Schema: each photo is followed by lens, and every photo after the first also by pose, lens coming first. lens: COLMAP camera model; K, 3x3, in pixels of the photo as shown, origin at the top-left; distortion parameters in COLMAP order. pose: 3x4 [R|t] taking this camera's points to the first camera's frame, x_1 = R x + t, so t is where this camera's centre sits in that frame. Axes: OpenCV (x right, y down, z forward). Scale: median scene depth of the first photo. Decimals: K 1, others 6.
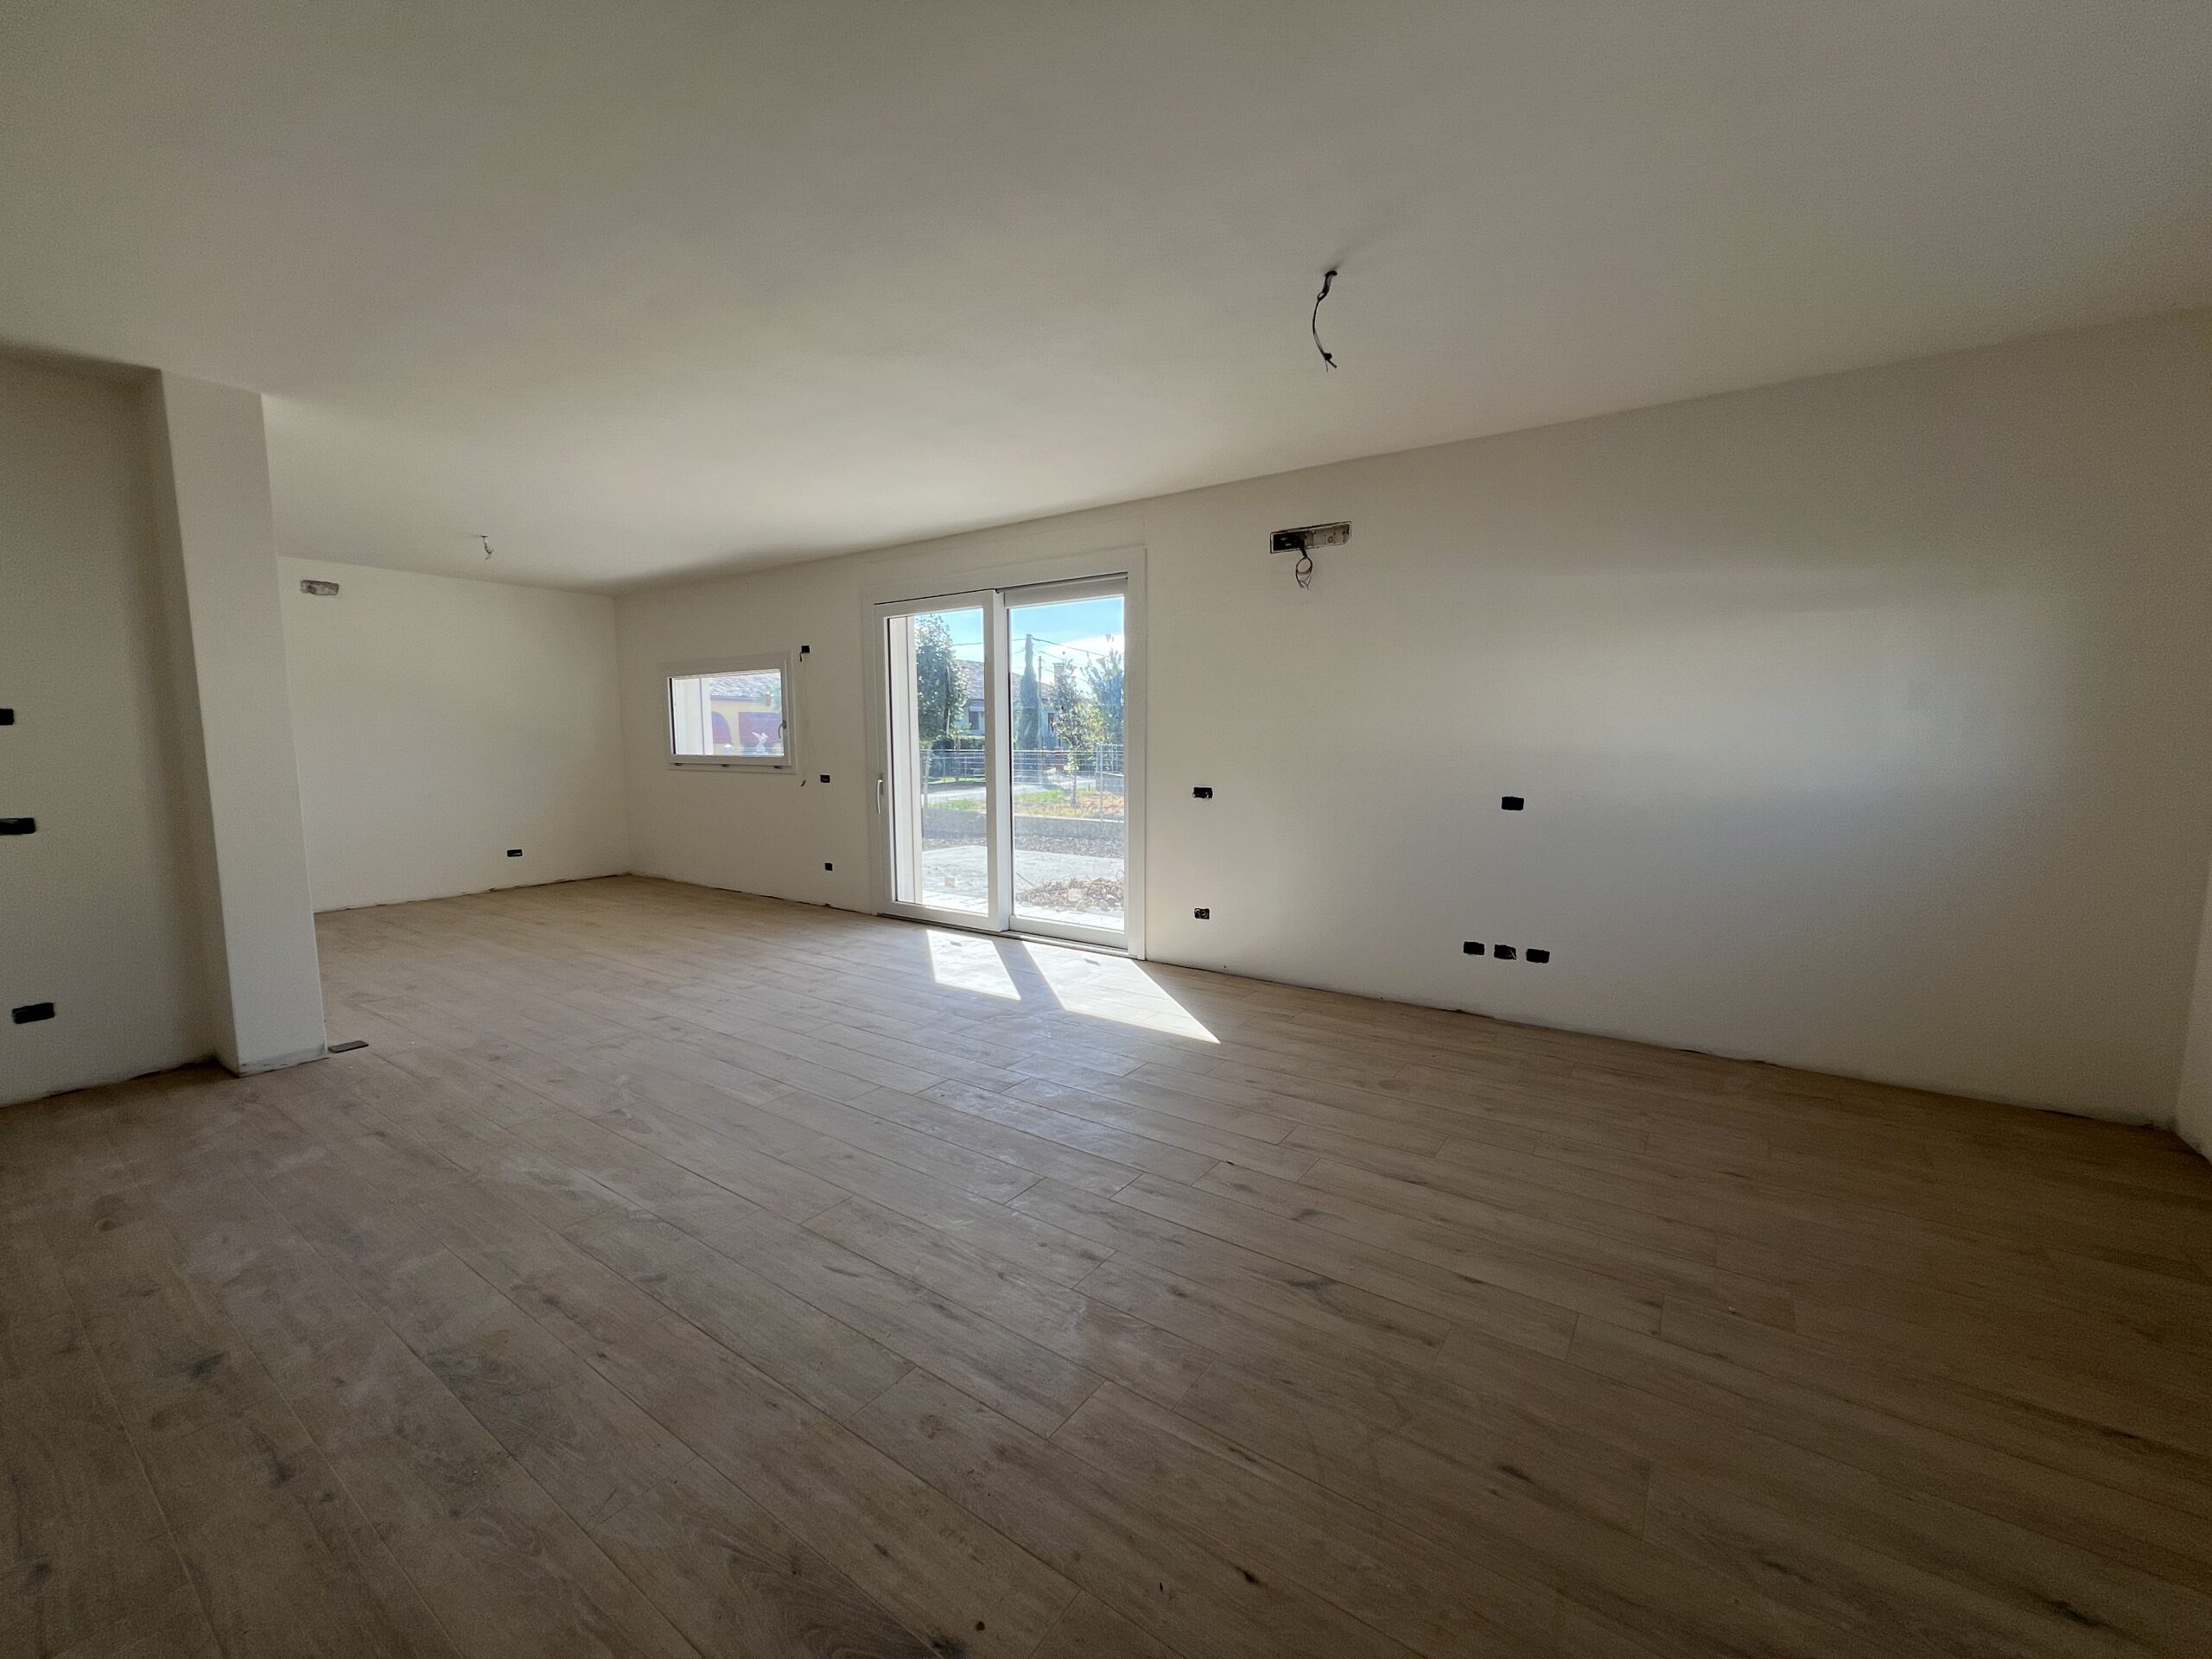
lens RADIAL K [[889.1, 0, 1104.3], [0, 889.1, 831.9], [0, 0, 1]] dist [-0.000727, 0.000375]
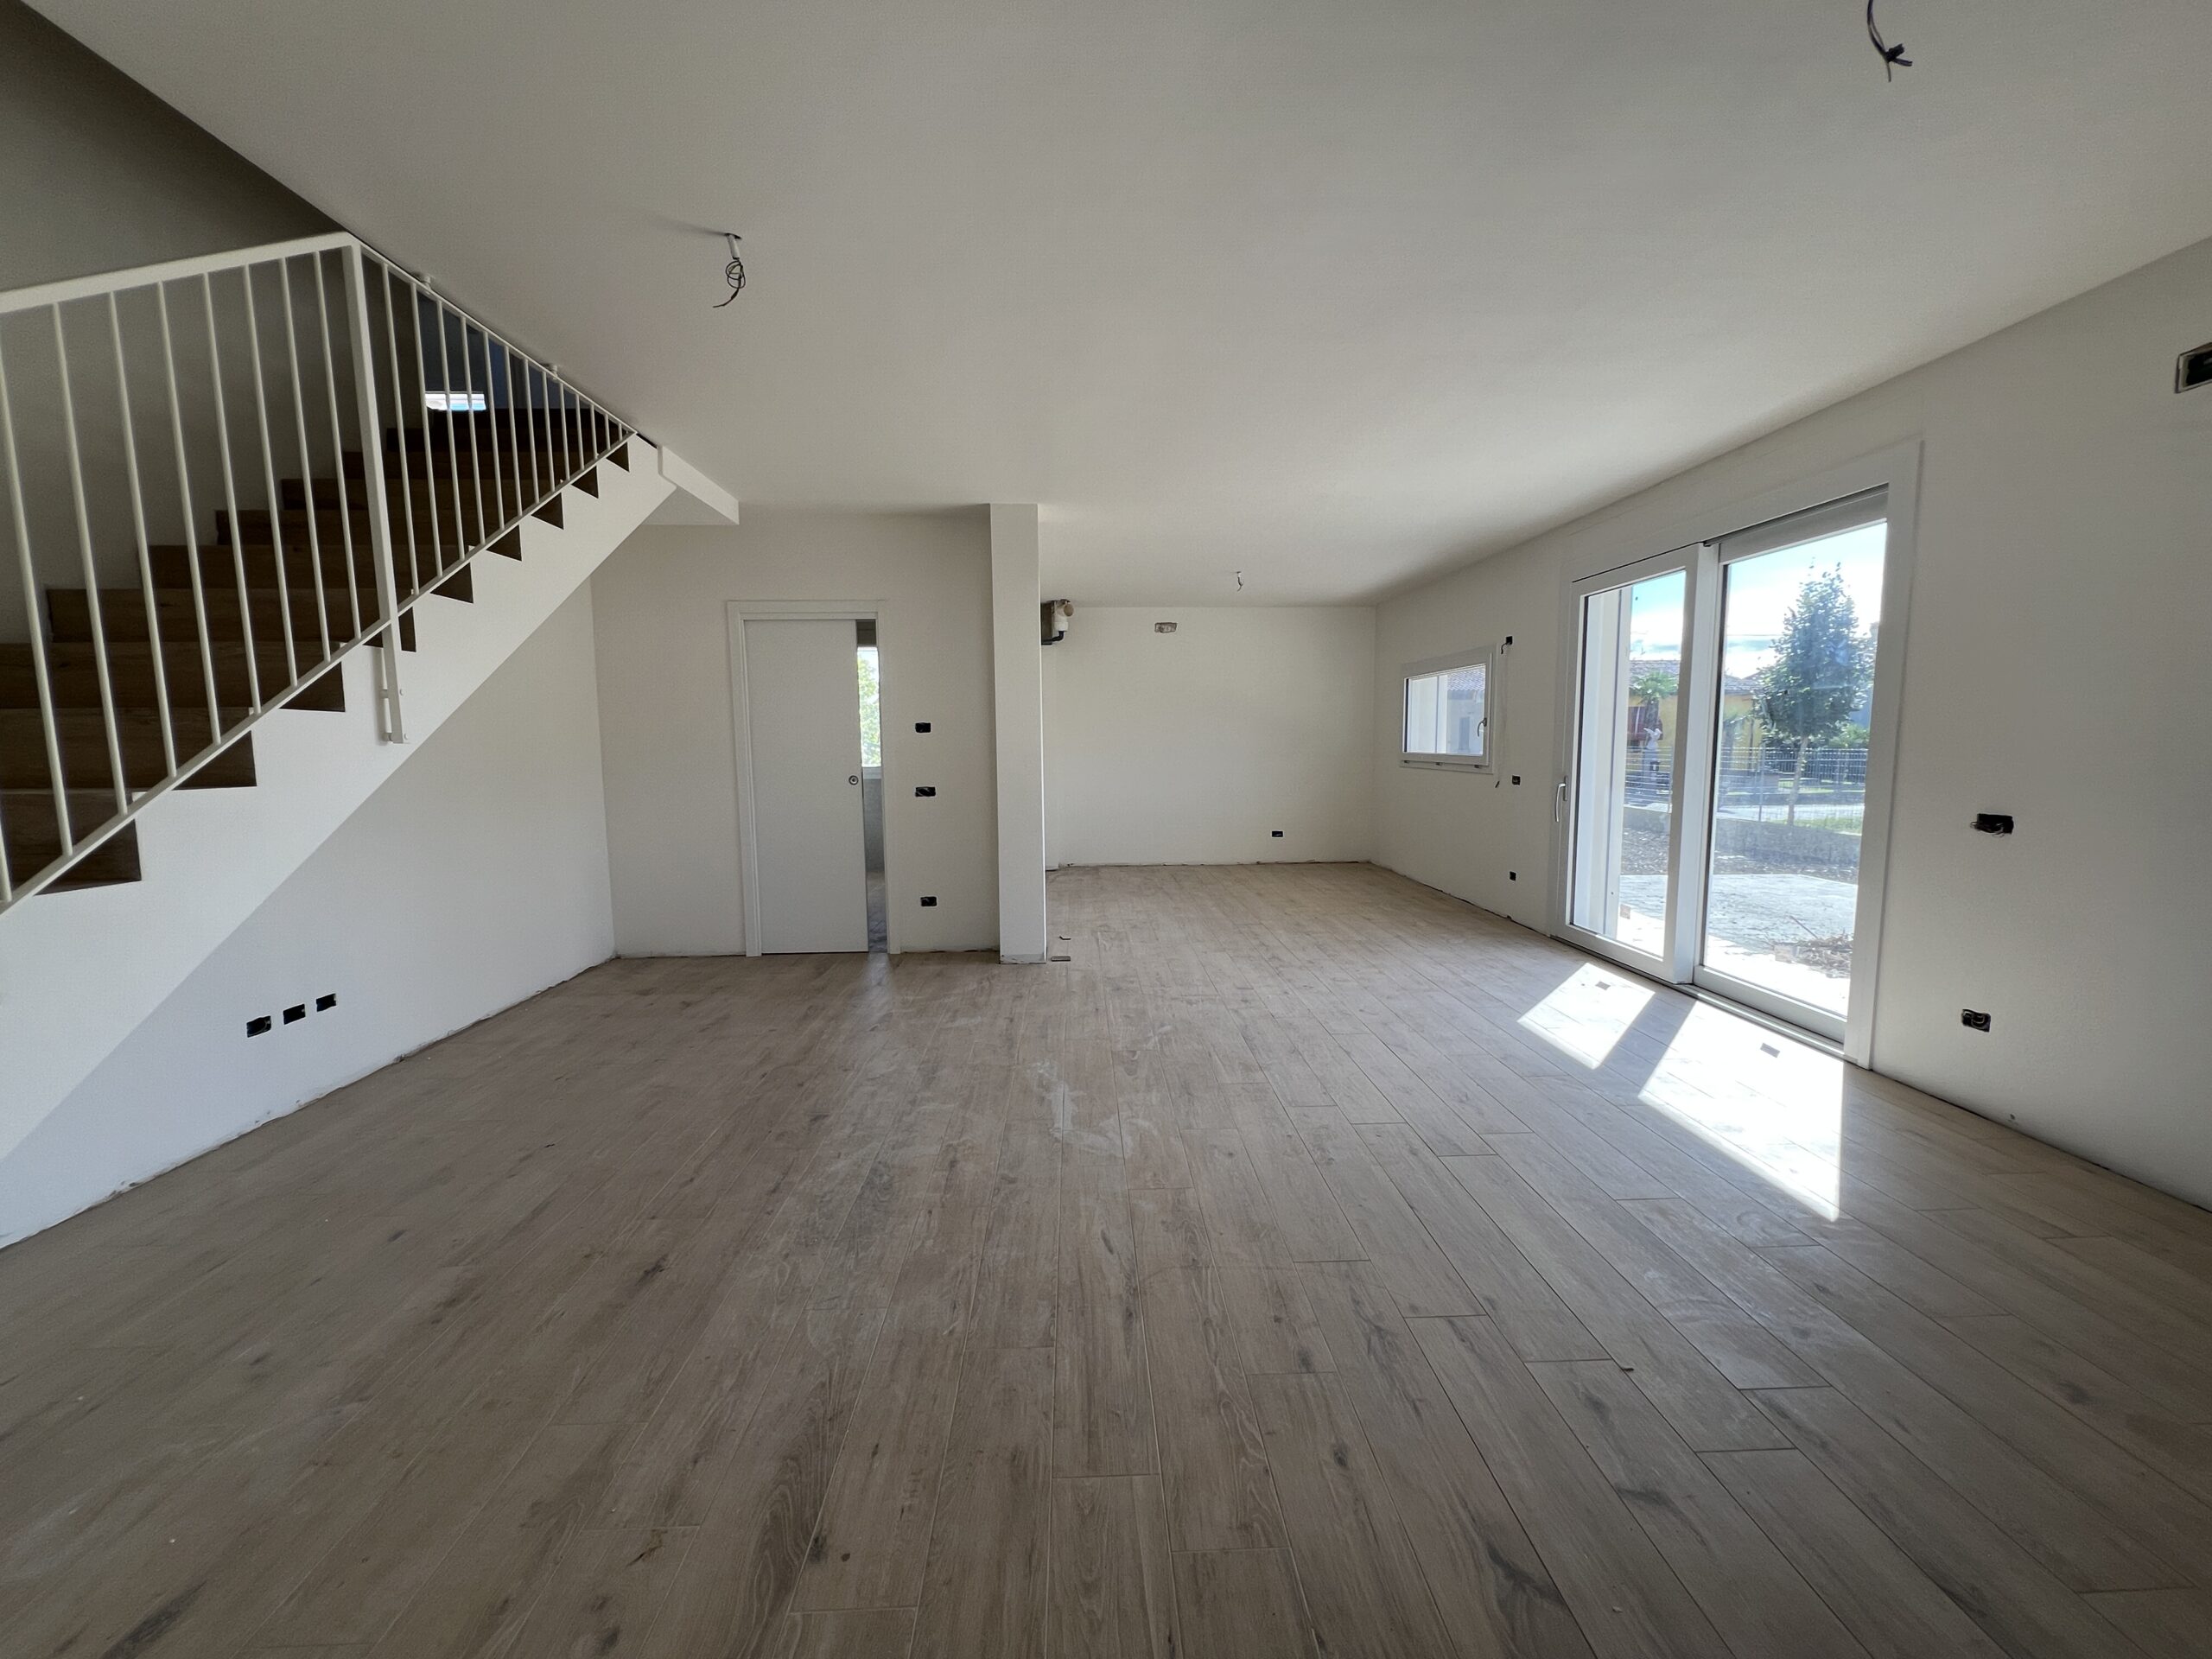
lens RADIAL K [[892.4, 0, 1109.5], [0, 892.4, 833.2], [0, 0, 1]] dist [-0.001864, 0.000554]
pose [[0.605943, 0.080233, -0.791452, 0.288177], [-0.076441, 0.996170, 0.042463, -0.021303], [0.791827, 0.034769, 0.609755, 0.188833]]
